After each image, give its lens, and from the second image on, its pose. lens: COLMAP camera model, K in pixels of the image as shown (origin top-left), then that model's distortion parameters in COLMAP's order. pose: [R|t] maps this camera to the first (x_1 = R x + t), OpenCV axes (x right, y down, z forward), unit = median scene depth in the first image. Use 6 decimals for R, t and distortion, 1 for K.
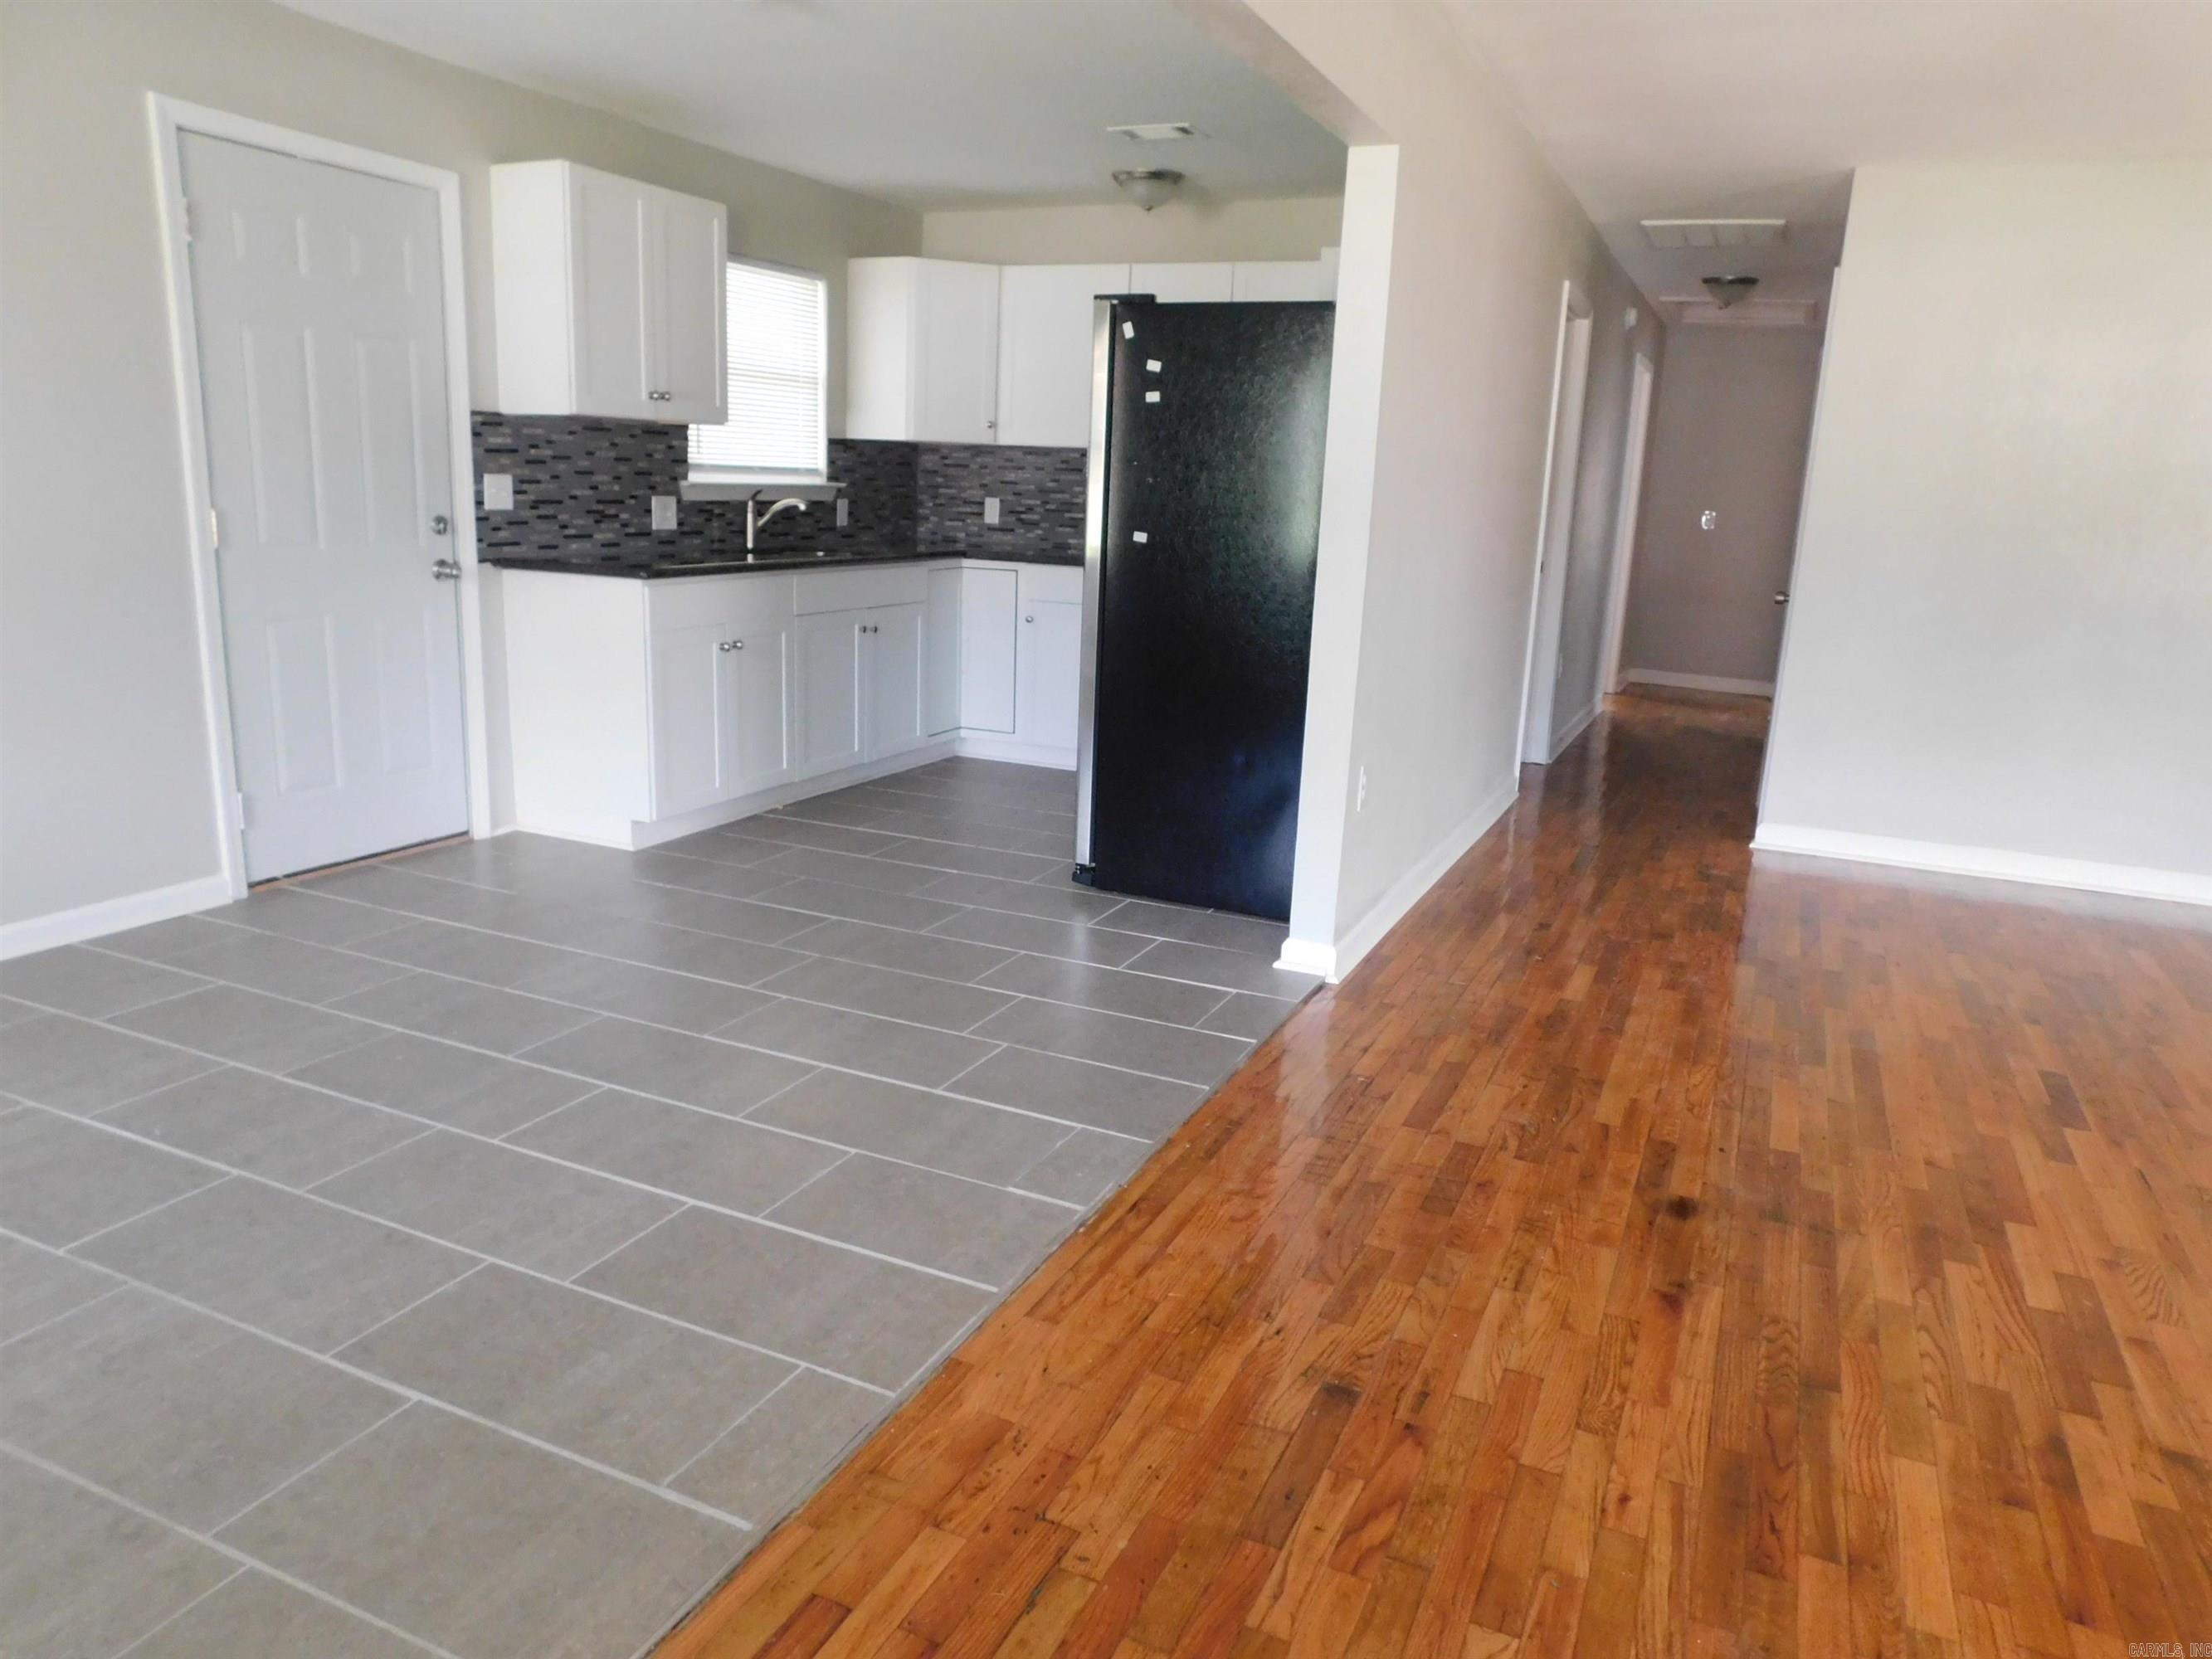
lens RADIAL K [[1472.7, 0, 1110.8], [0, 1472.7, 830.7], [0, 0, 1]] dist [-0.068011, 0.060442]
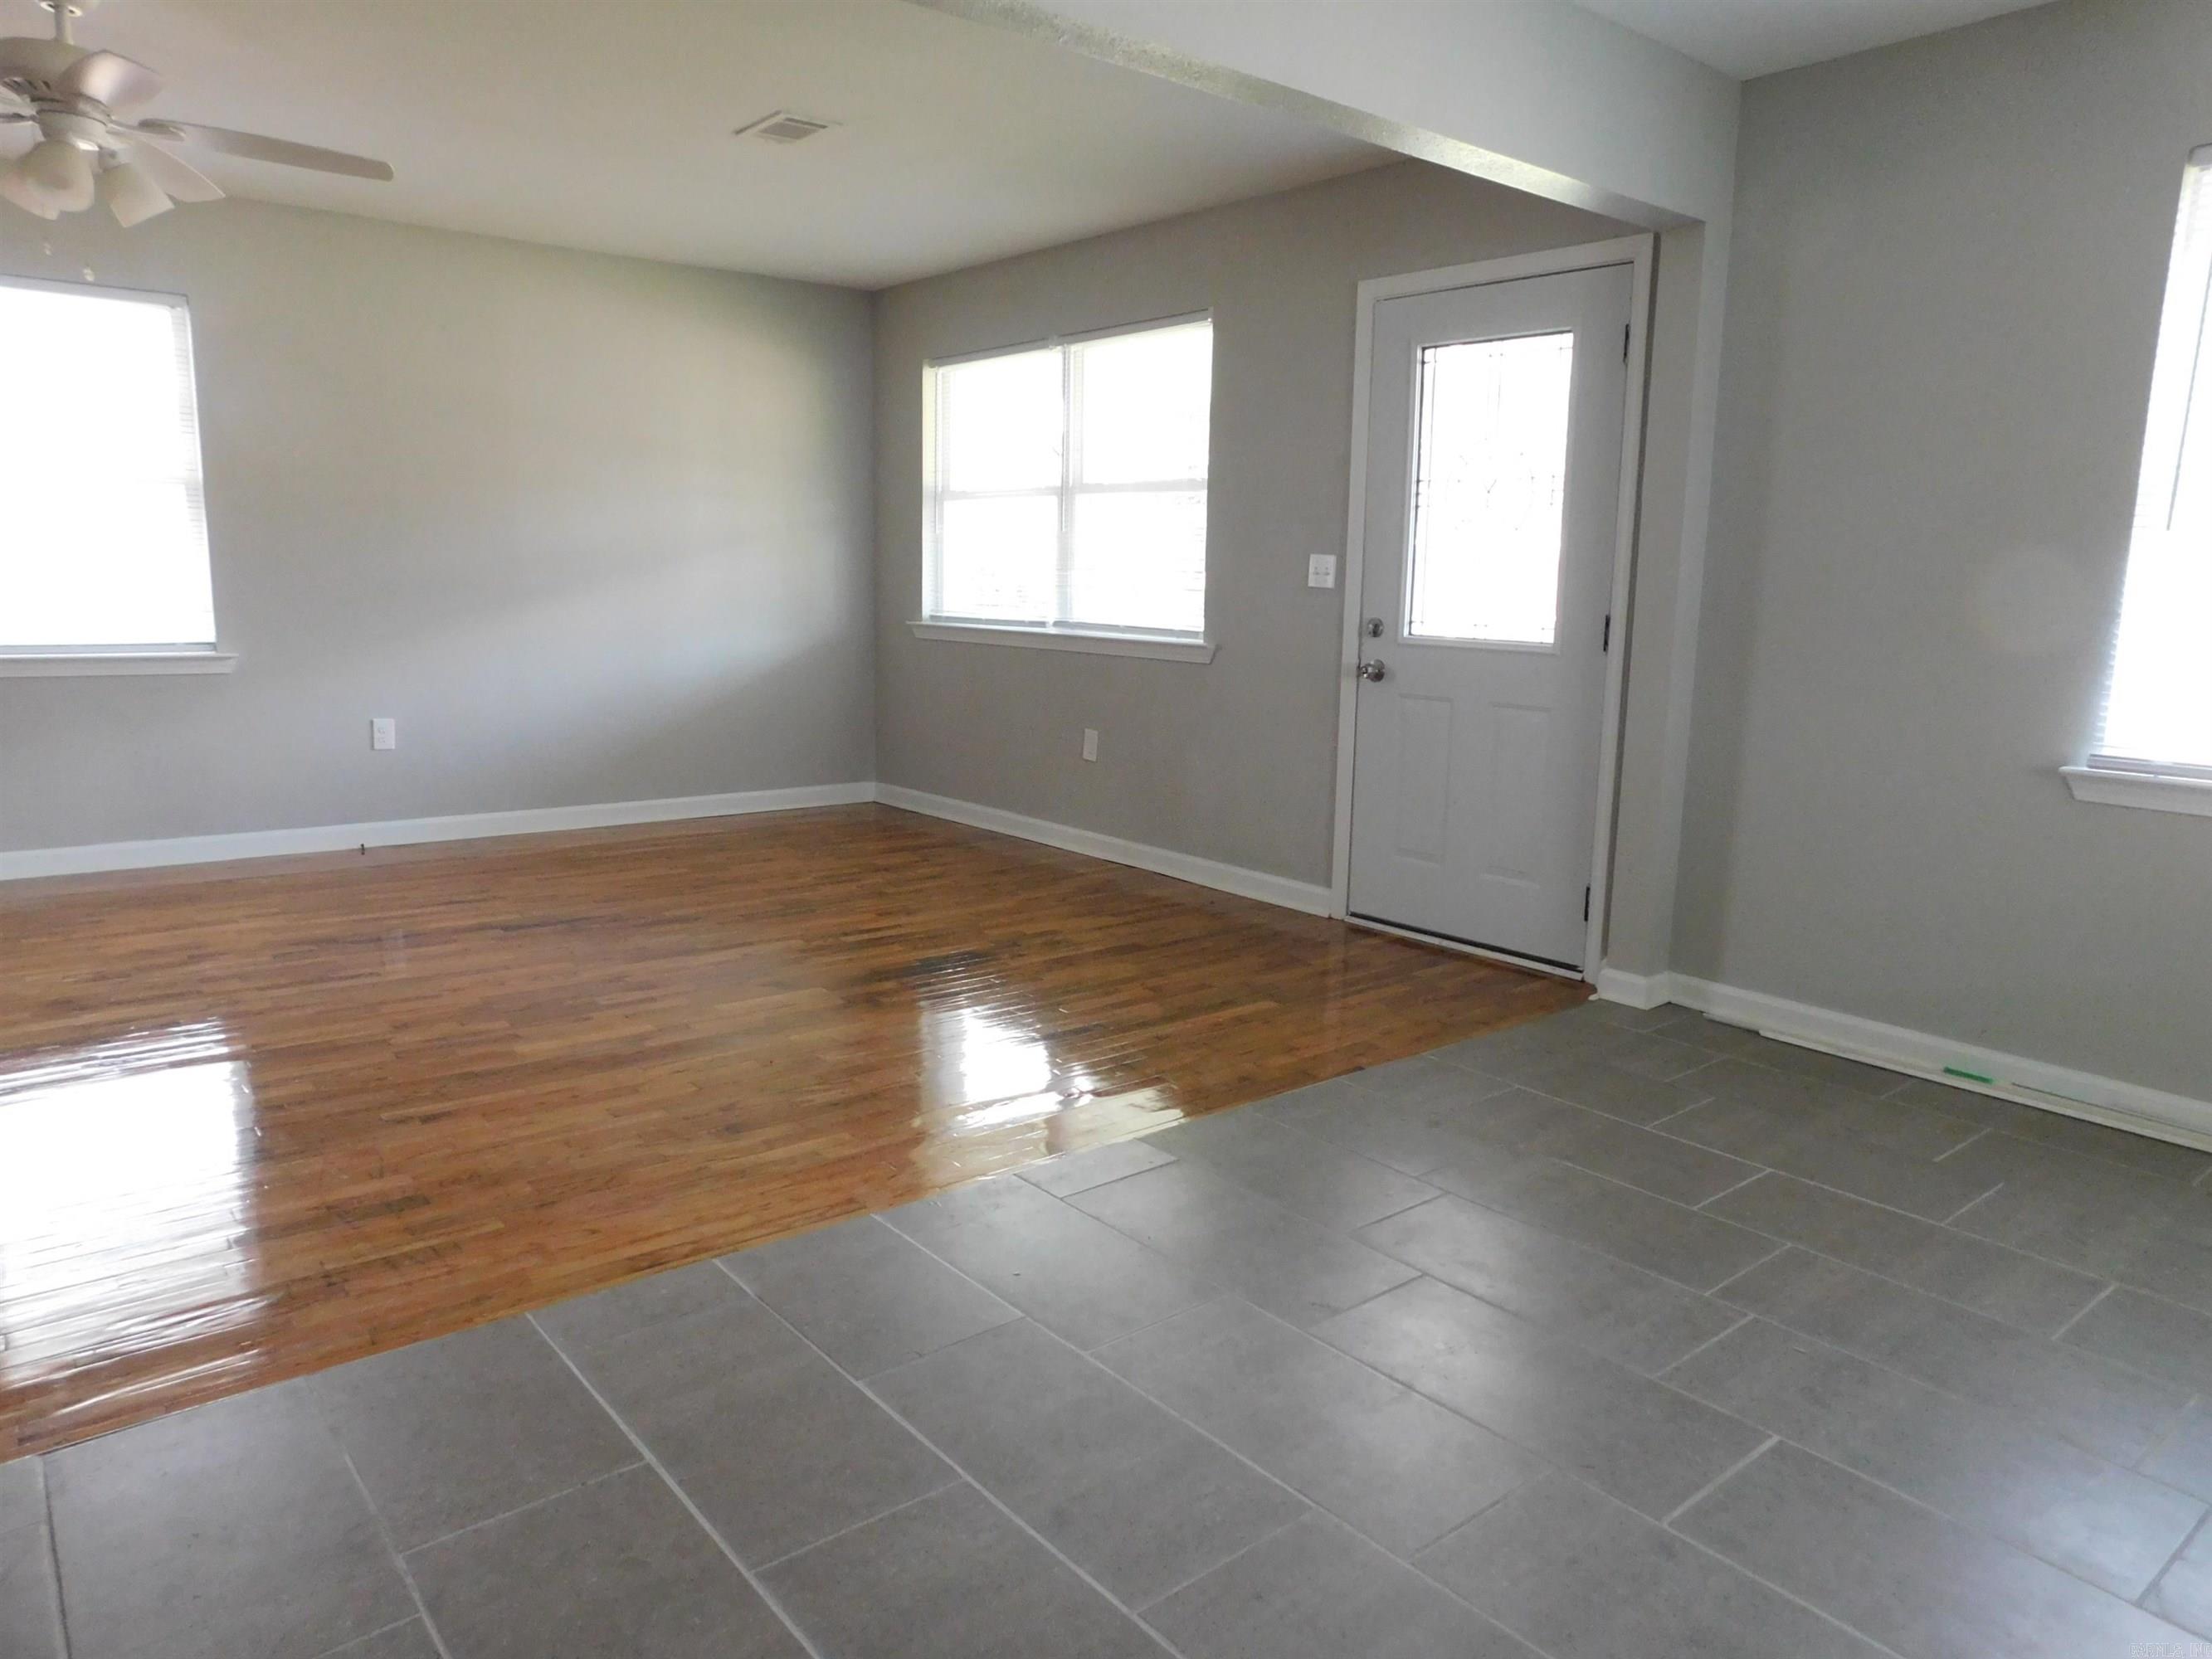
lens RADIAL K [[1472.7, 0, 1110.8], [0, 1472.7, 830.7], [0, 0, 1]] dist [-0.068011, 0.060442]
pose [[-0.895239, -0.136327, 0.424219, -0.598404], [0.046869, 0.917956, 0.393904, -0.349384], [-0.443114, 0.372521, -0.815400, 1.516268]]
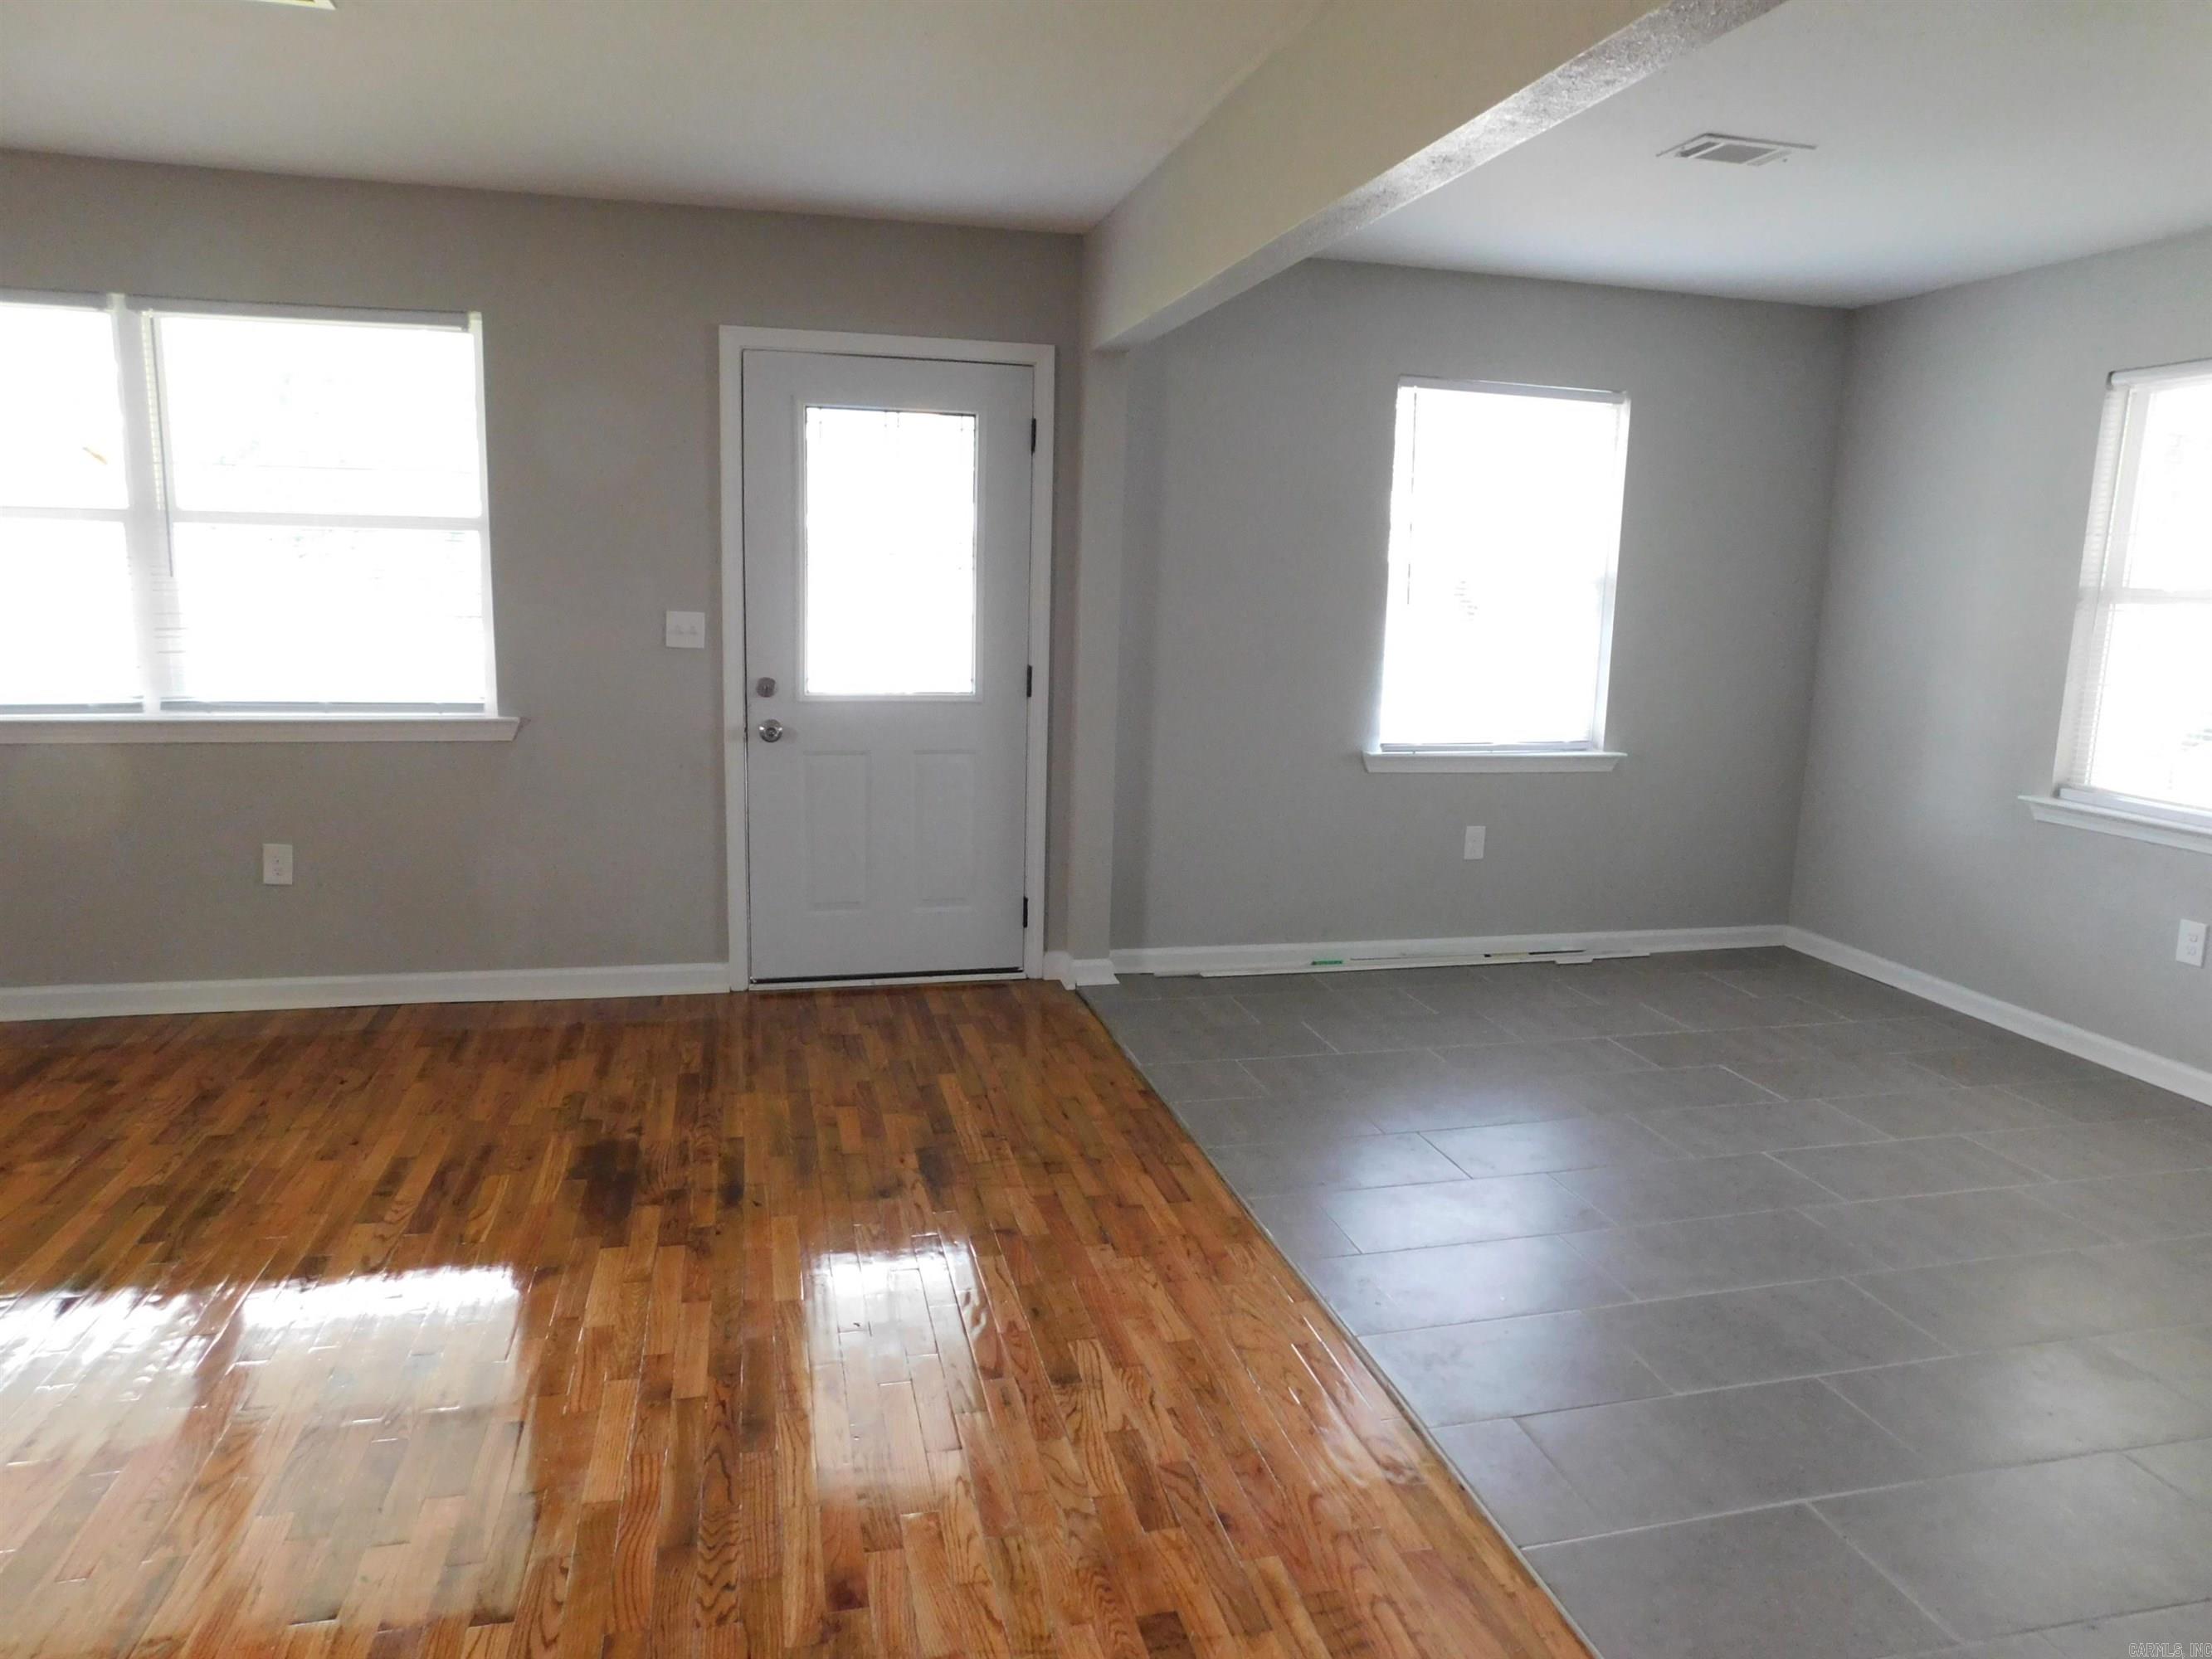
lens RADIAL K [[1472.7, 0, 1110.8], [0, 1472.7, 830.7], [0, 0, 1]] dist [-0.068011, 0.060442]
pose [[-0.781337, 0.049839, -0.622117, 0.685491], [-0.202561, 0.922594, 0.328314, -0.353705], [0.590324, 0.382540, -0.710761, 1.363534]]
